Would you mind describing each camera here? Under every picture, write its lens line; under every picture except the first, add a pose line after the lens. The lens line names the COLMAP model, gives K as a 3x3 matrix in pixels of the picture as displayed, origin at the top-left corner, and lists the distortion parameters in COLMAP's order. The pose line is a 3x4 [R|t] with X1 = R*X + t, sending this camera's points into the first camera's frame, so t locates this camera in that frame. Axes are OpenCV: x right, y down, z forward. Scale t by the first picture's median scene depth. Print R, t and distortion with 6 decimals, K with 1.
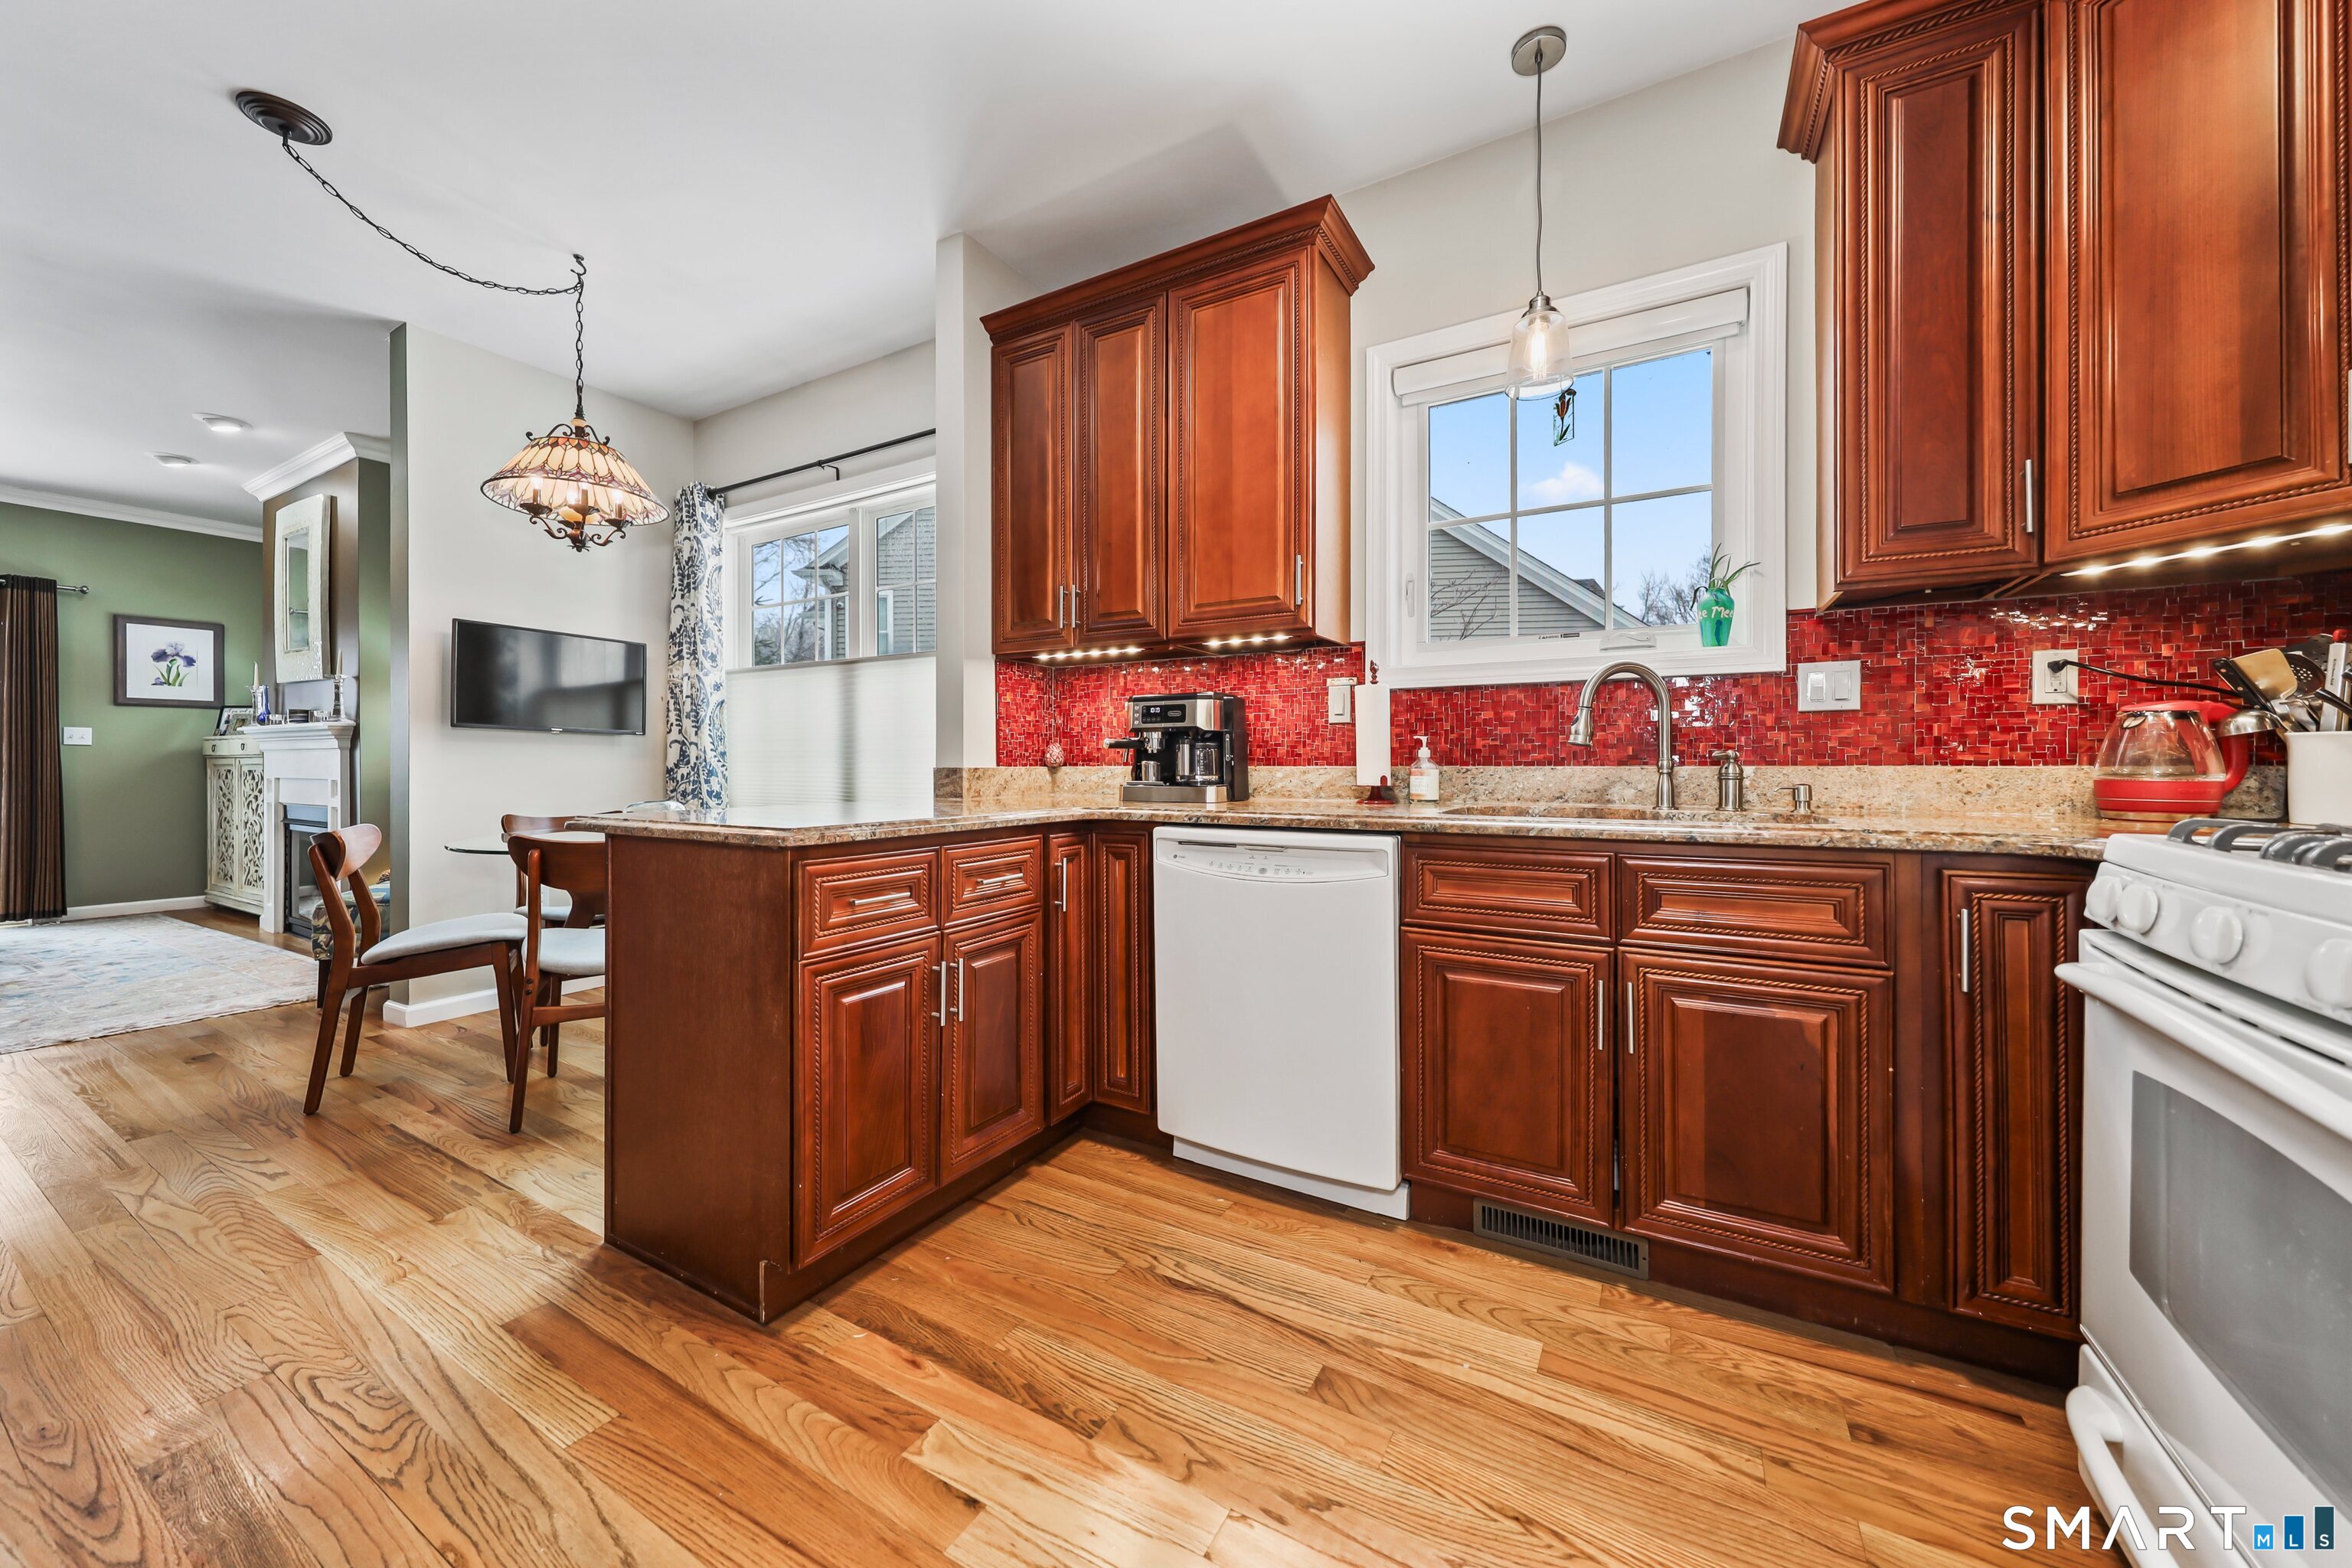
lens RADIAL K [[842.4, 0, 1193.9], [0, 842.4, 761.3], [0, 0, 1]] dist [0.002084, -0.000317]
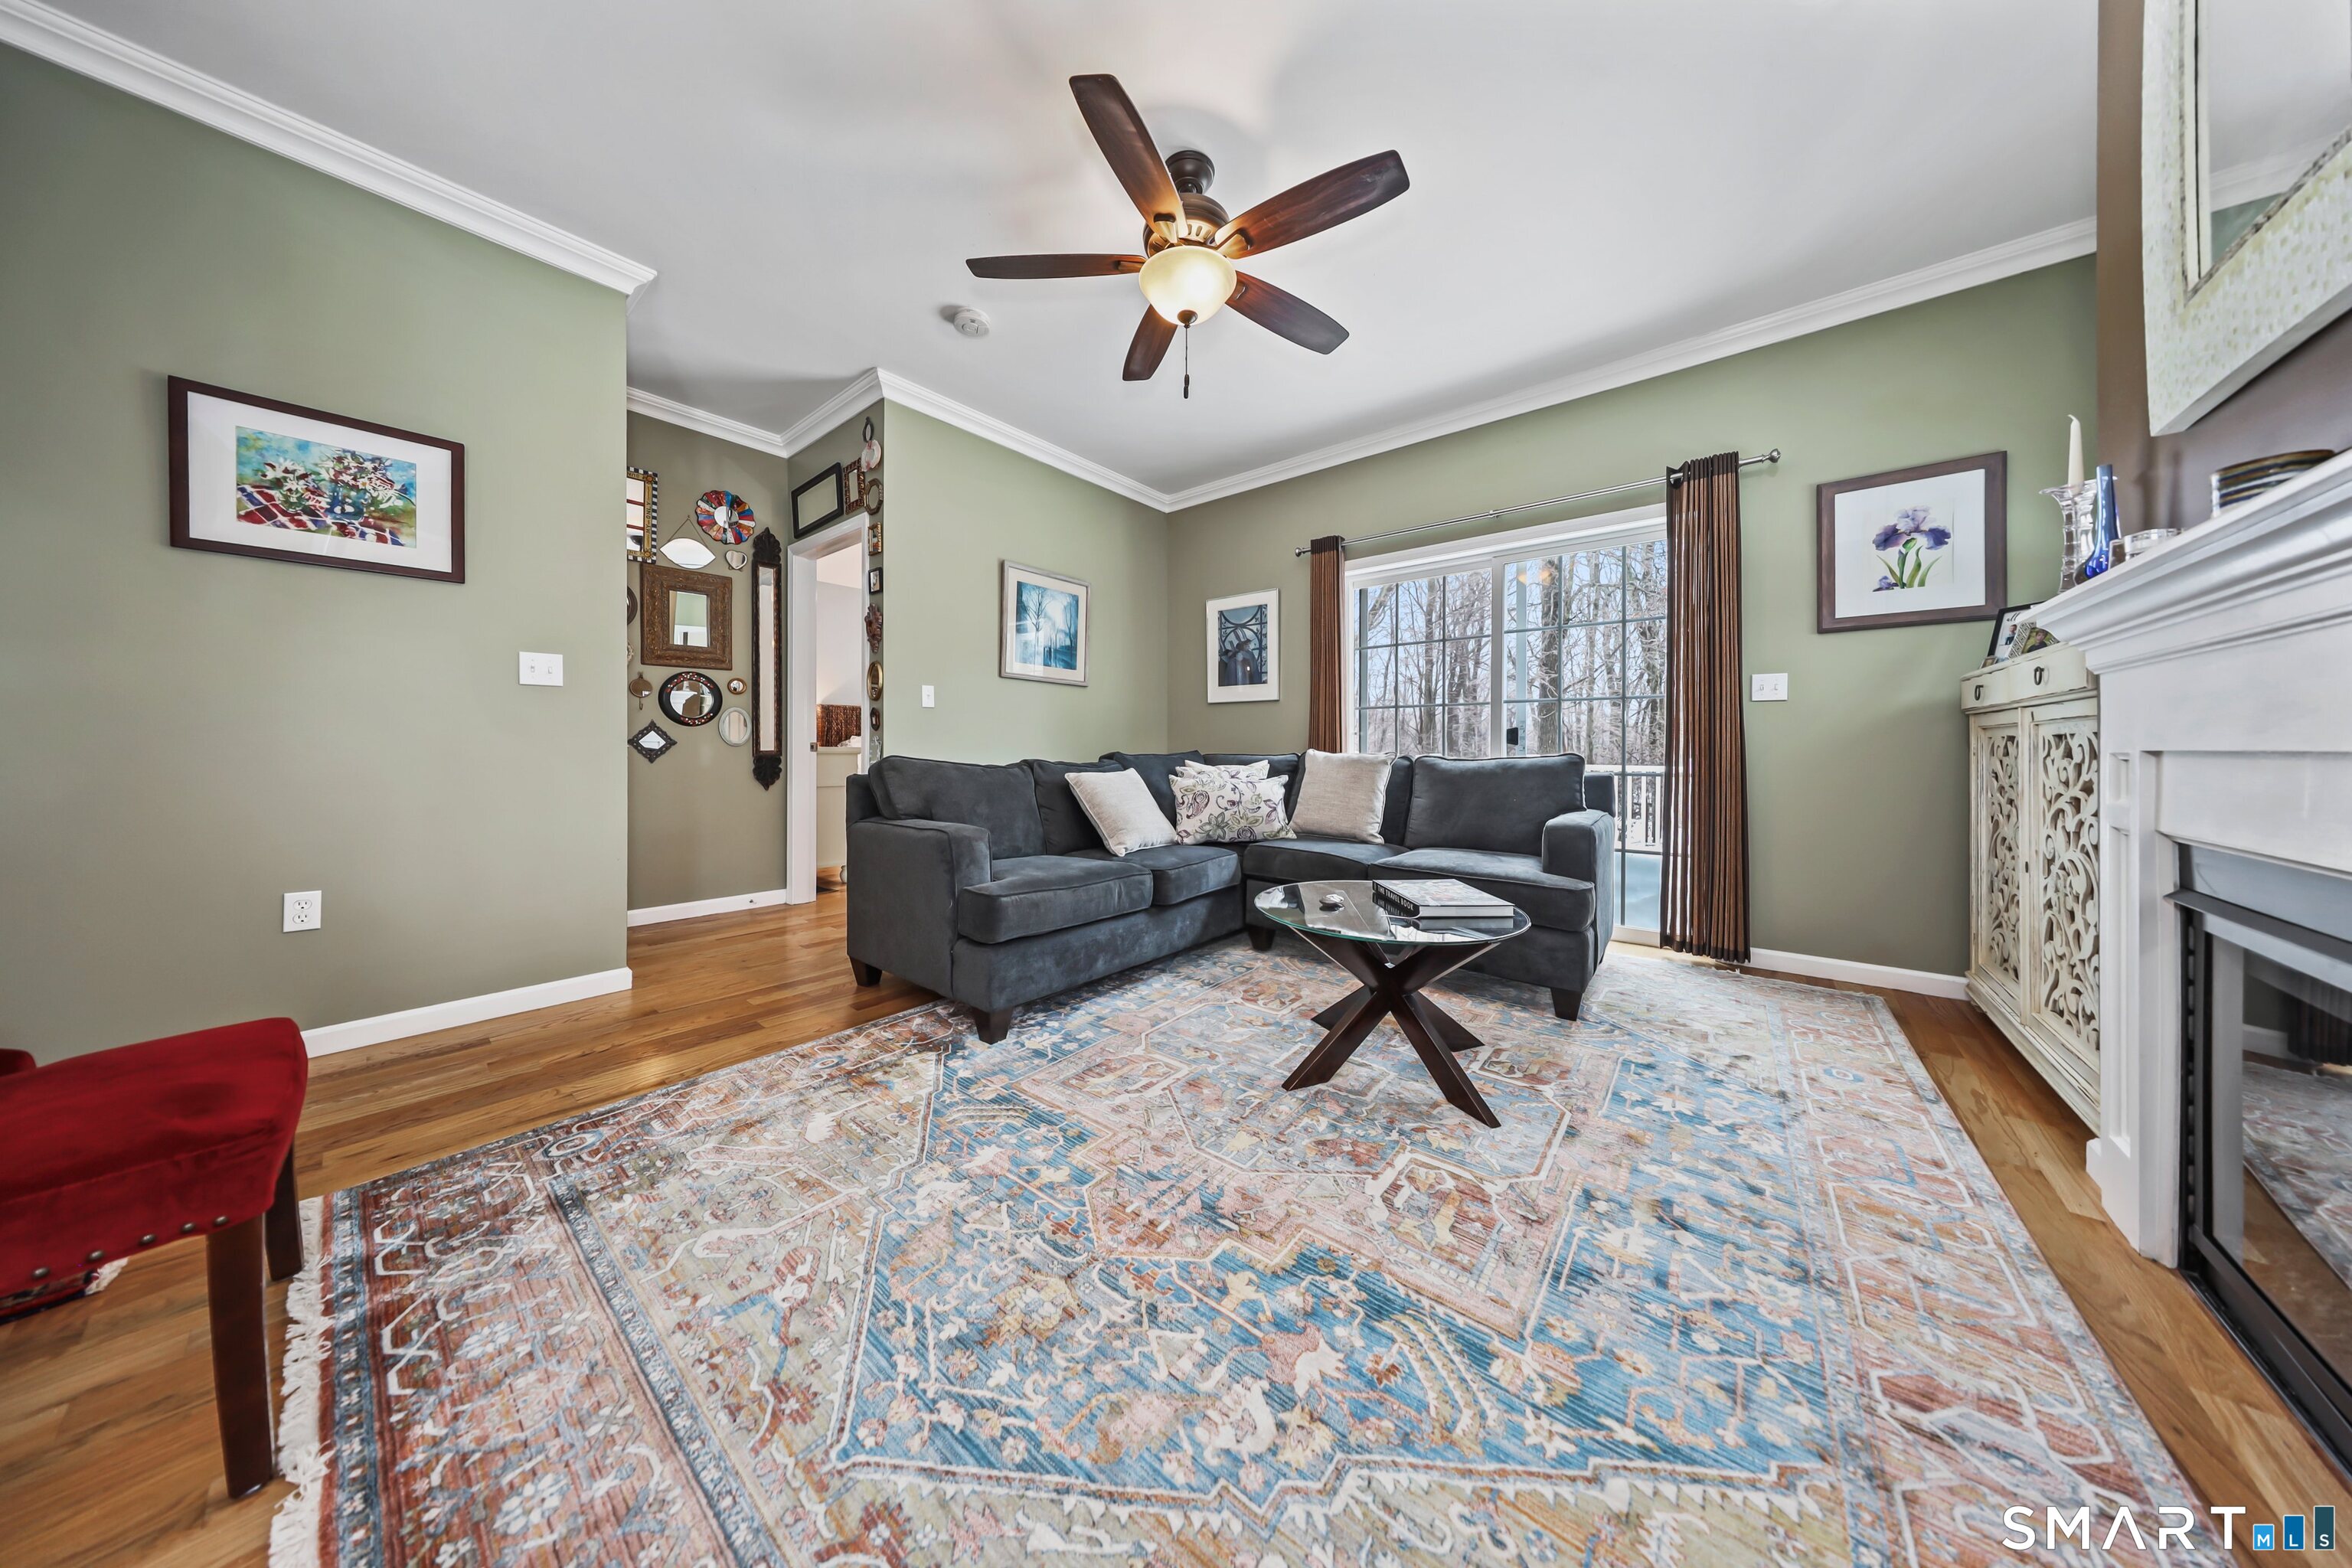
lens RADIAL K [[691.8, 0, 1145.4], [0, 691.8, 748.0], [0, 0, 1]] dist [0.000429, -0.000223]
pose [[-0.199445, 0.001566, -0.979908, -0.949368], [0.001217, 0.999998, 0.001350, 0.020949], [0.979908, -0.000924, -0.199447, 0.856585]]
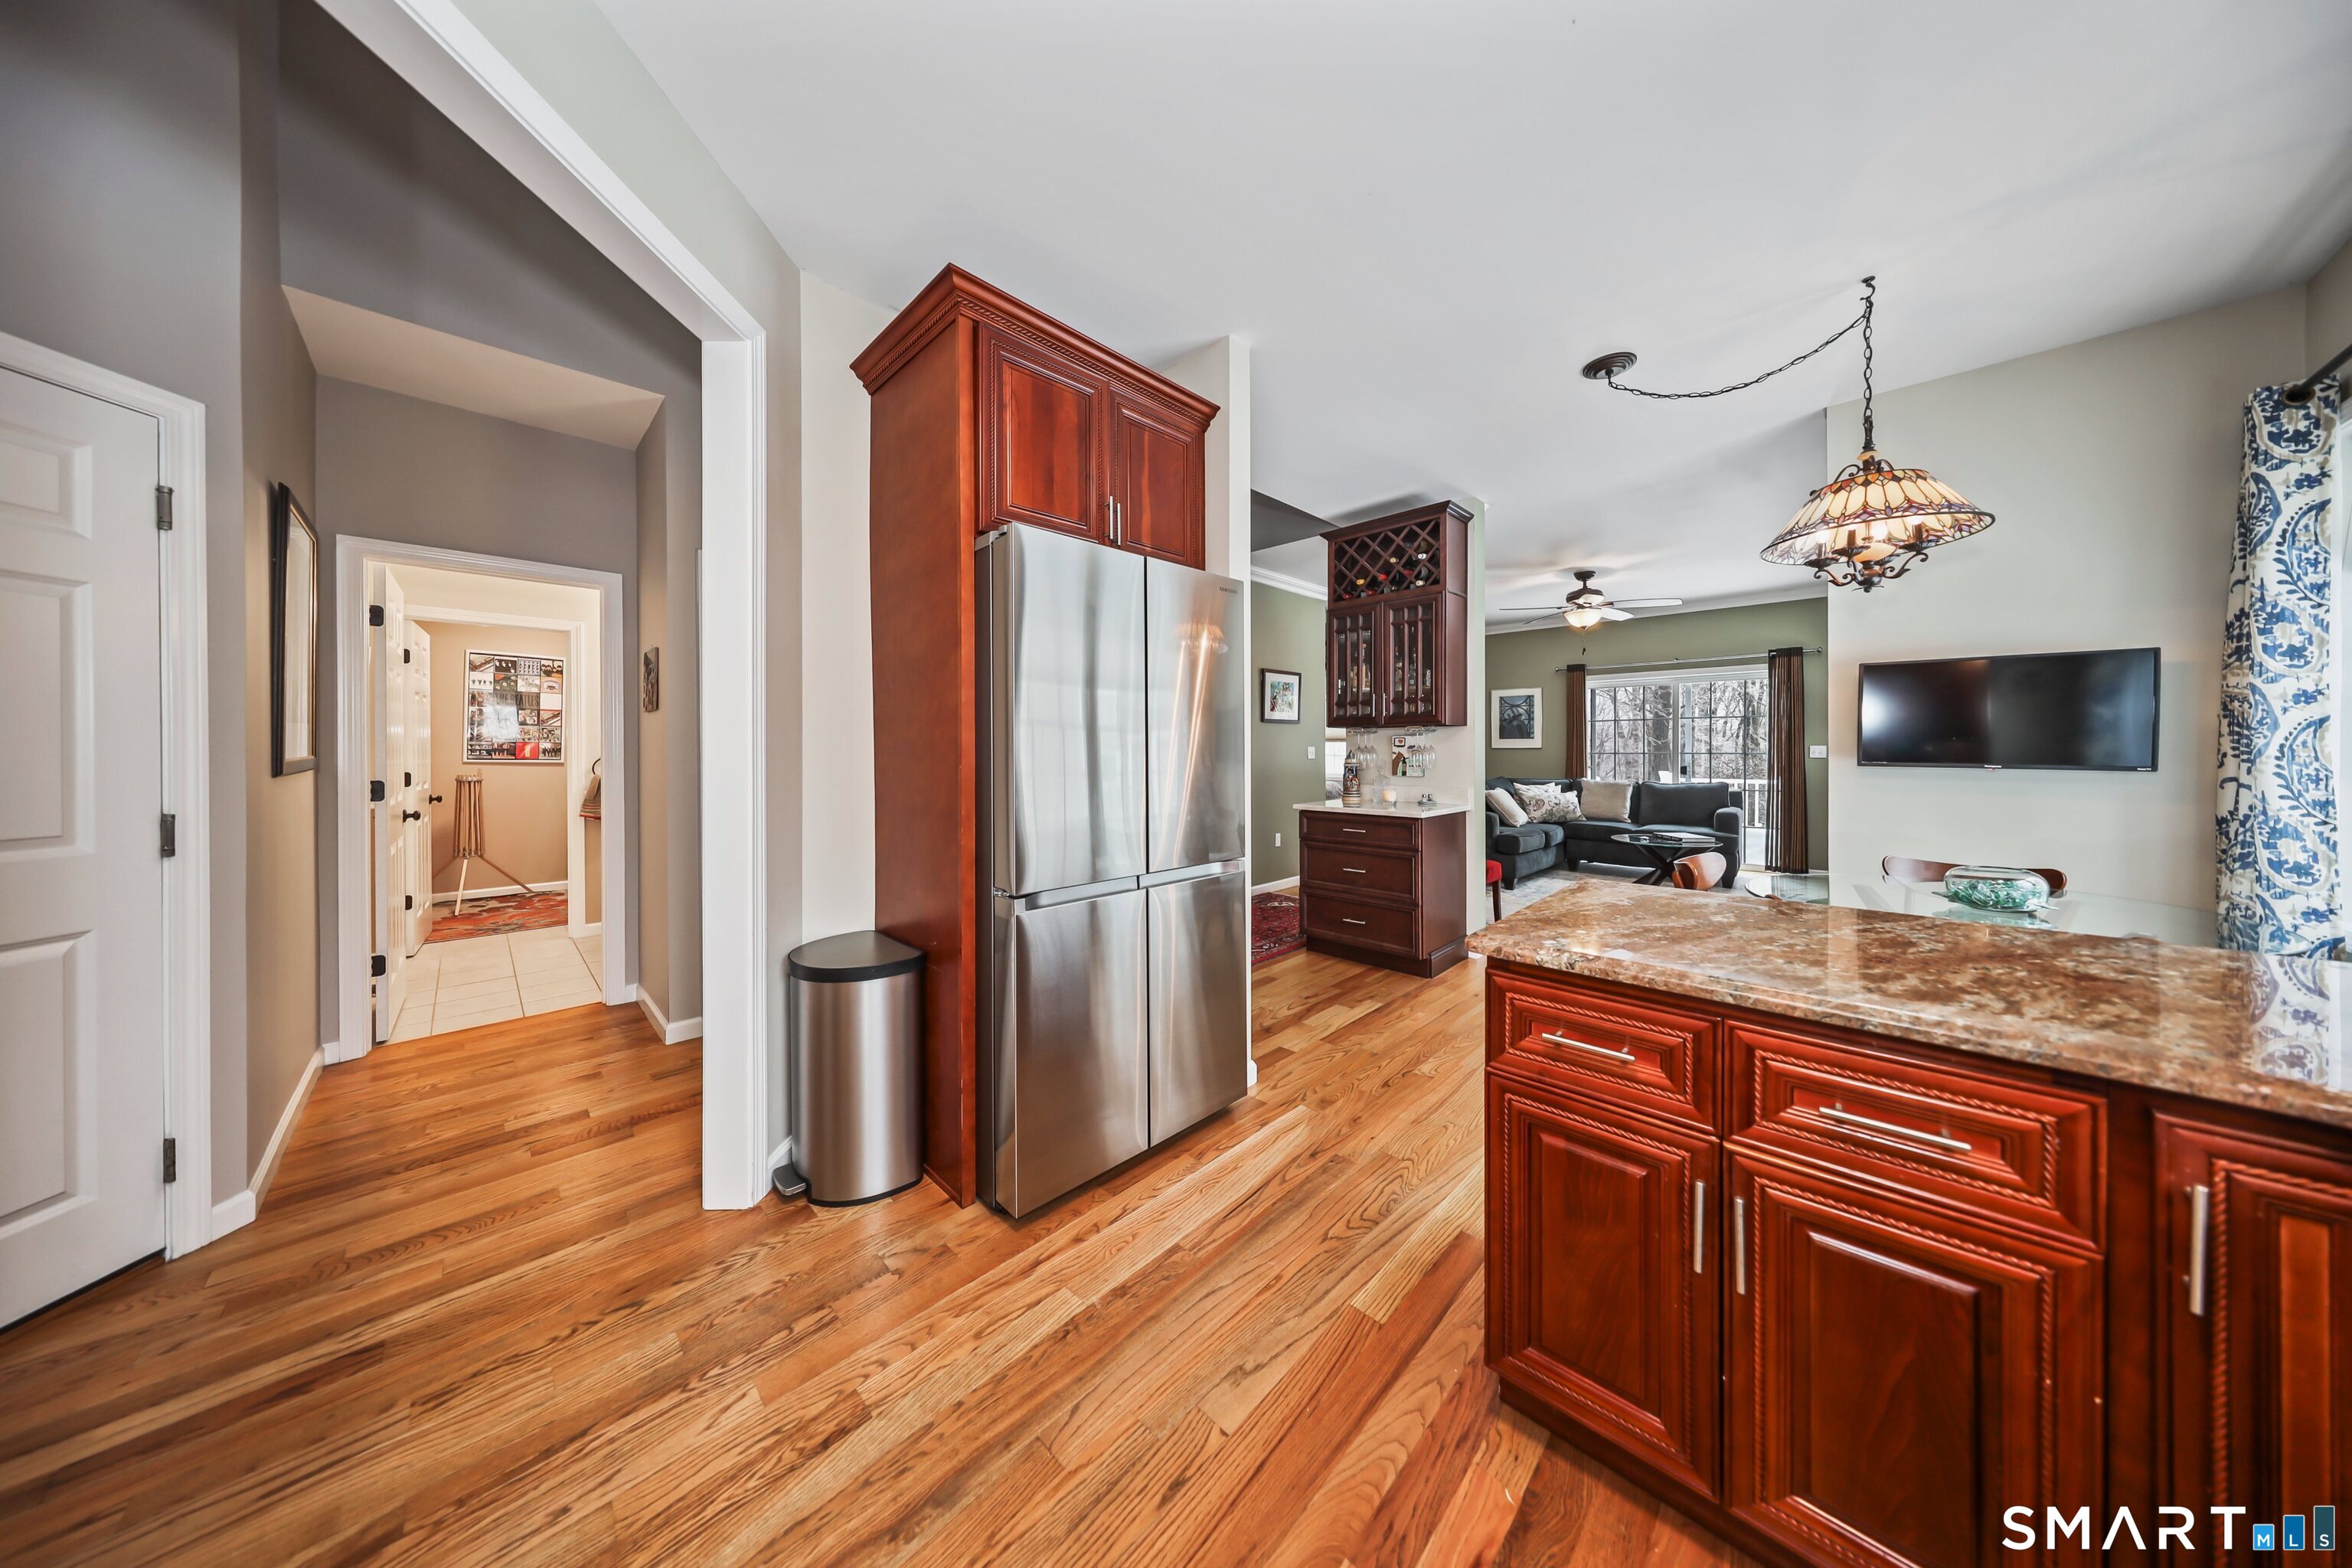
lens RADIAL K [[691.8, 0, 1160.5], [0, 691.8, 755.5], [0, 0, 1]] dist [0.000429, -0.000223]
pose [[-0.268685, 0.008914, -0.963187, 0.164124], [0.006998, 0.999949, 0.007302, -0.054806], [0.963203, -0.004778, -0.268733, 0.316467]]
